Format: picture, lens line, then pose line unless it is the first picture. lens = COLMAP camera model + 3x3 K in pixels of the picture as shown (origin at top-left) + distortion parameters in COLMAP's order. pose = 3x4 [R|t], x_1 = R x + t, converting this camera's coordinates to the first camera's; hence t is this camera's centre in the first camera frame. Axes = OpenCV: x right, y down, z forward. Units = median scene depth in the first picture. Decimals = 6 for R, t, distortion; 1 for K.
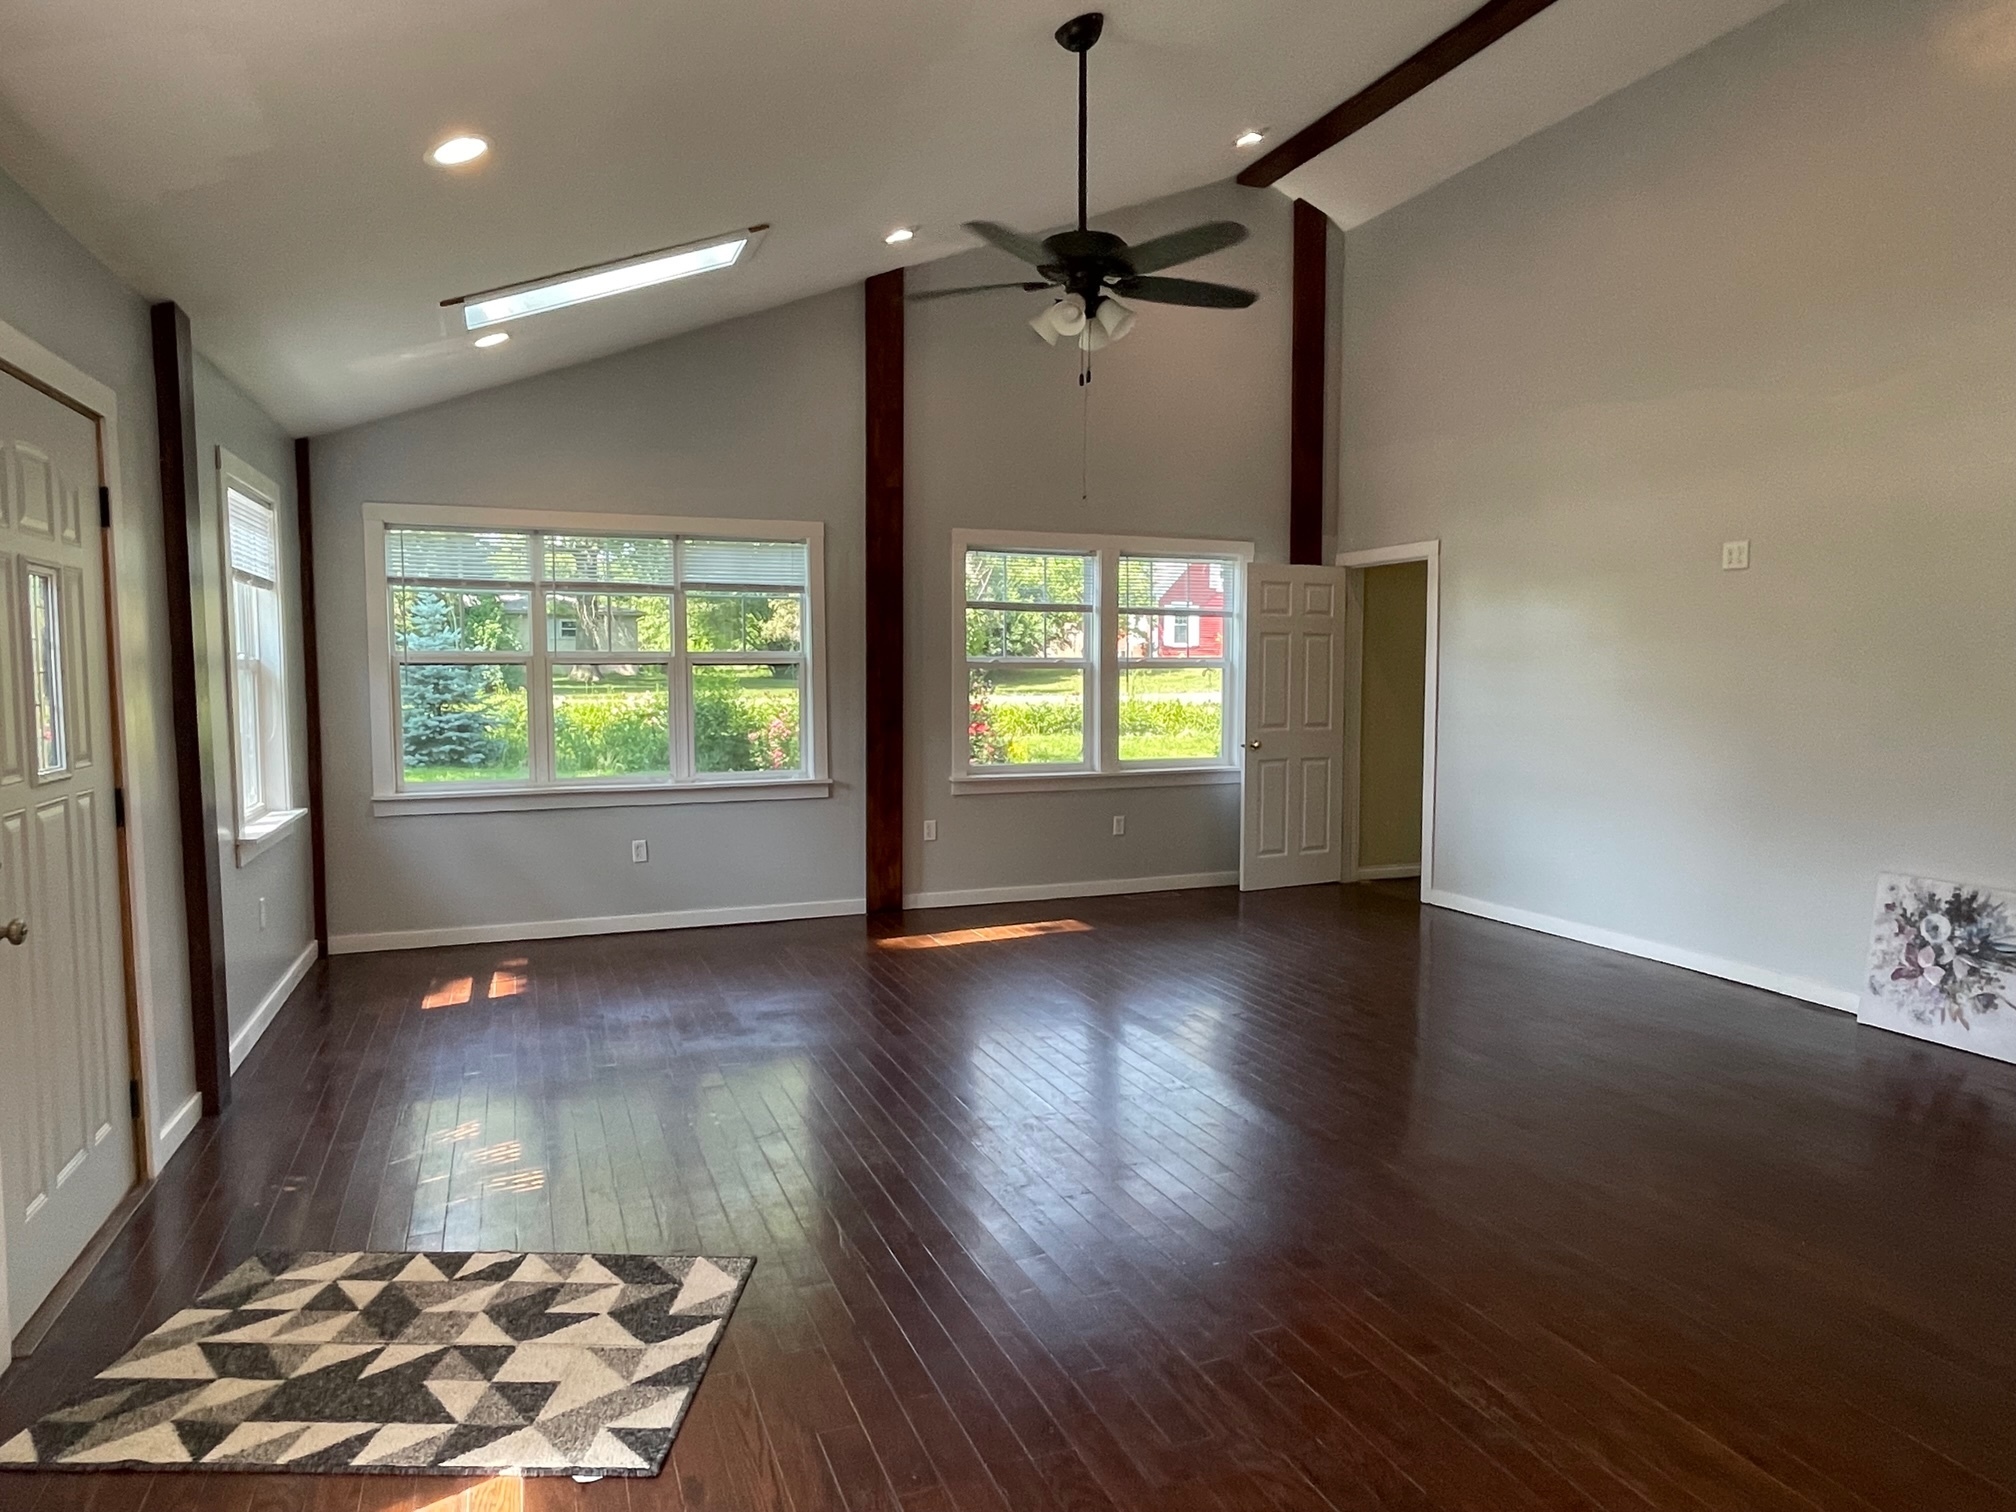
lens RADIAL K [[1232.3, 0, 1008.3], [0, 1232.3, 771.3], [0, 0, 1]] dist [0.000343, -0.000634]
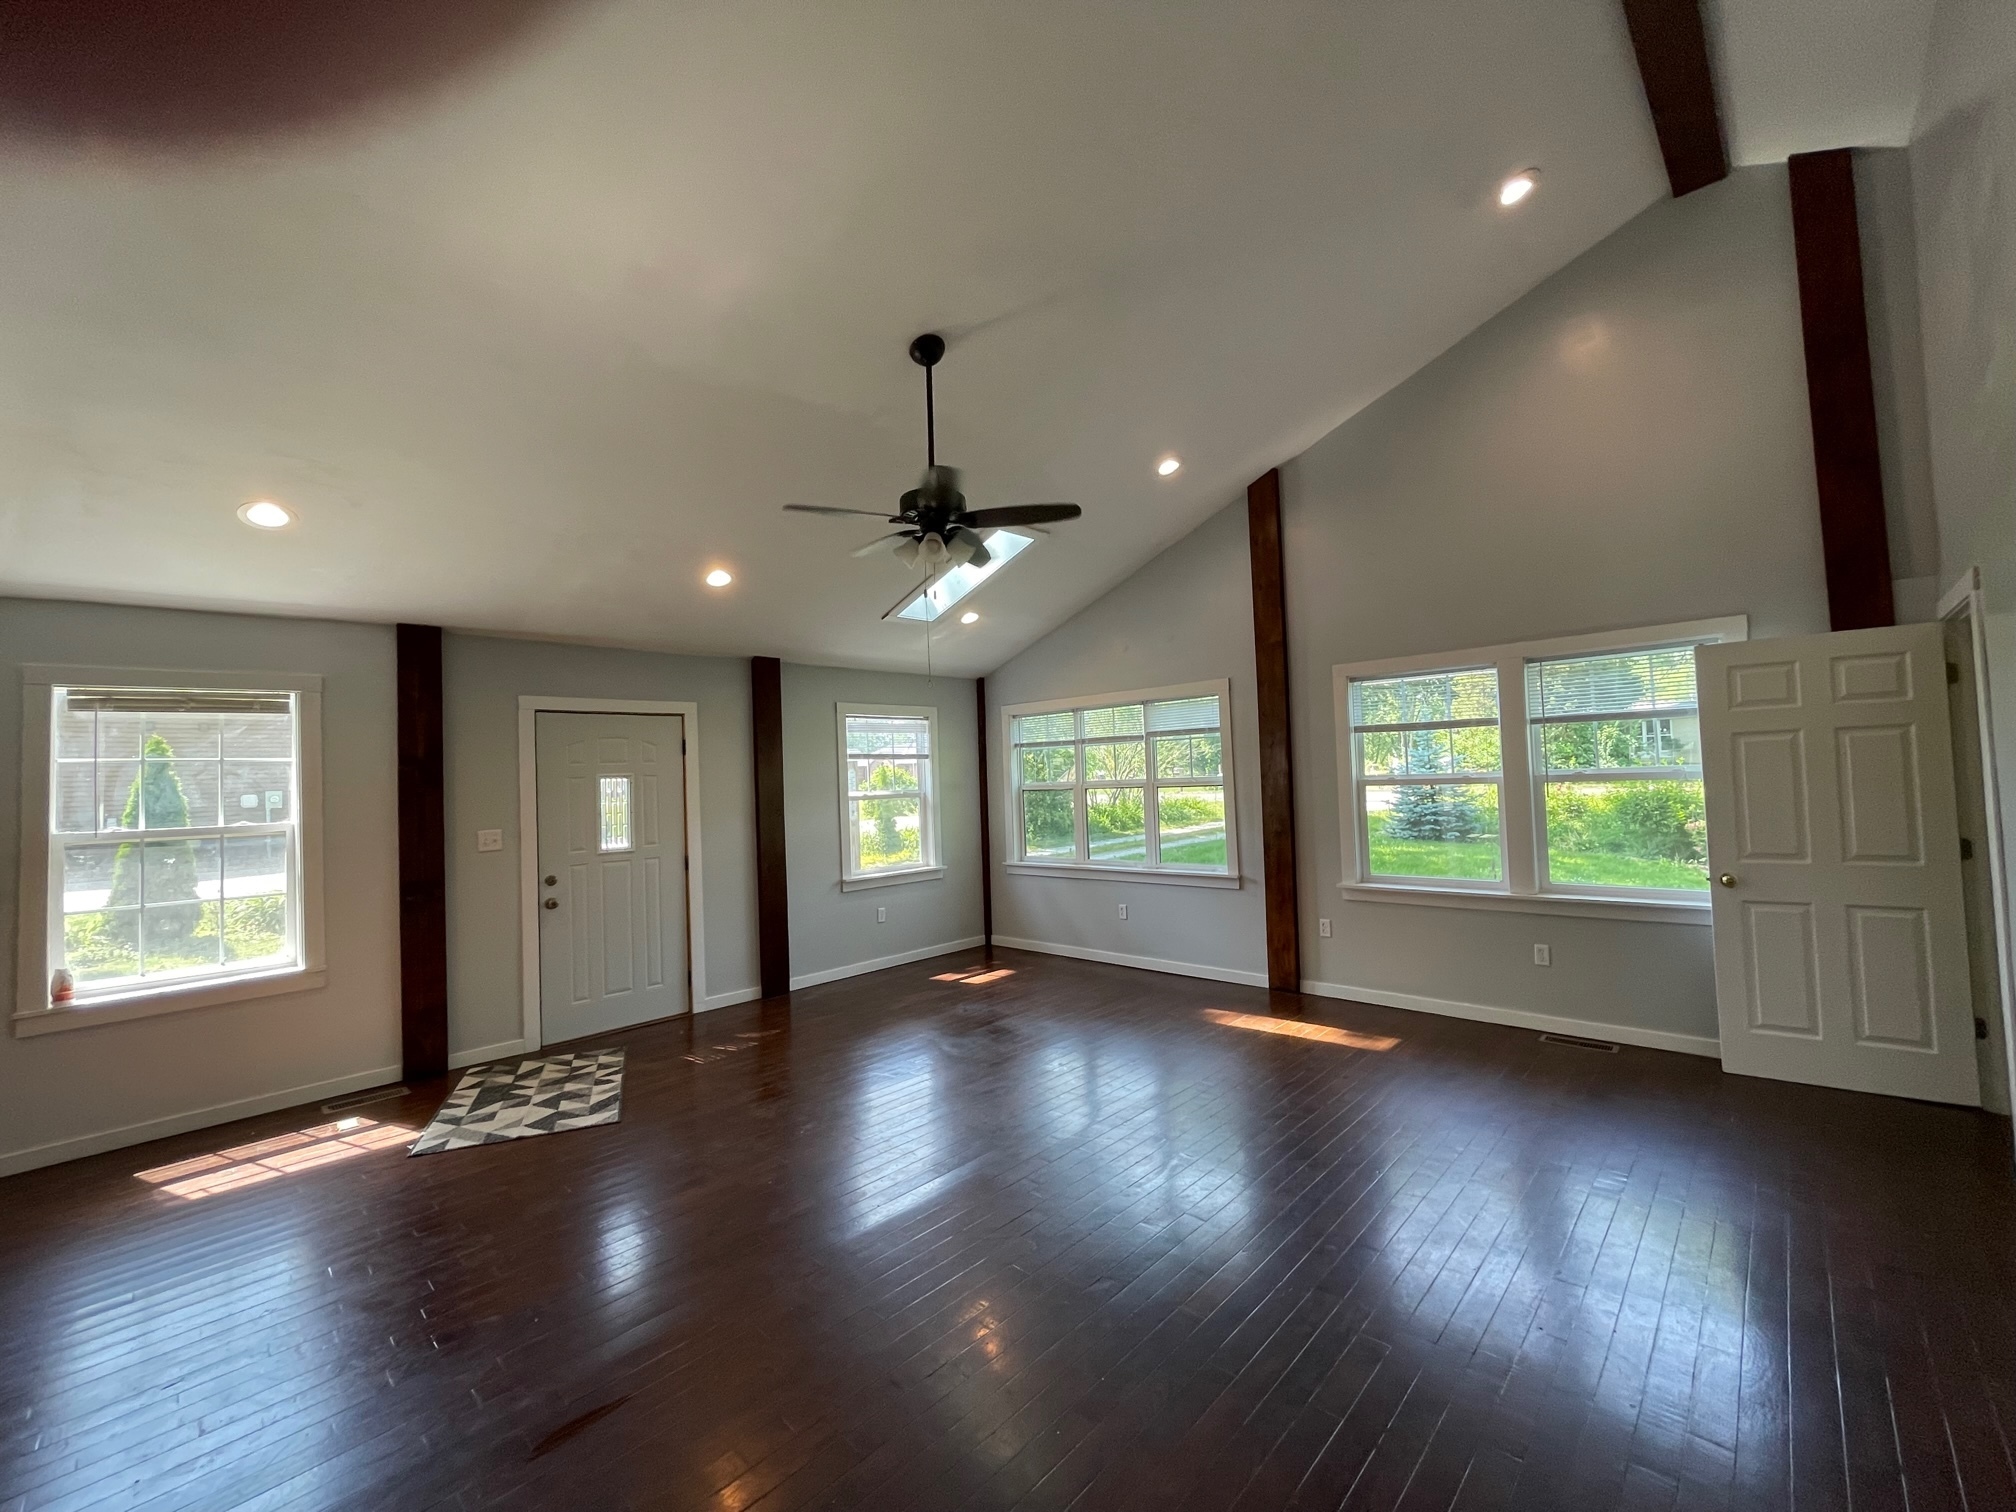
lens RADIAL K [[817.8, 0, 1003.1], [0, 817.8, 750.7], [0, 0, 1]] dist [0.003795, 0.000181]
pose [[0.410697, -0.047764, -0.910520, 0.583609], [-0.040761, 0.996667, -0.070668, -0.056932], [0.910860, 0.066137, 0.407381, 0.460351]]
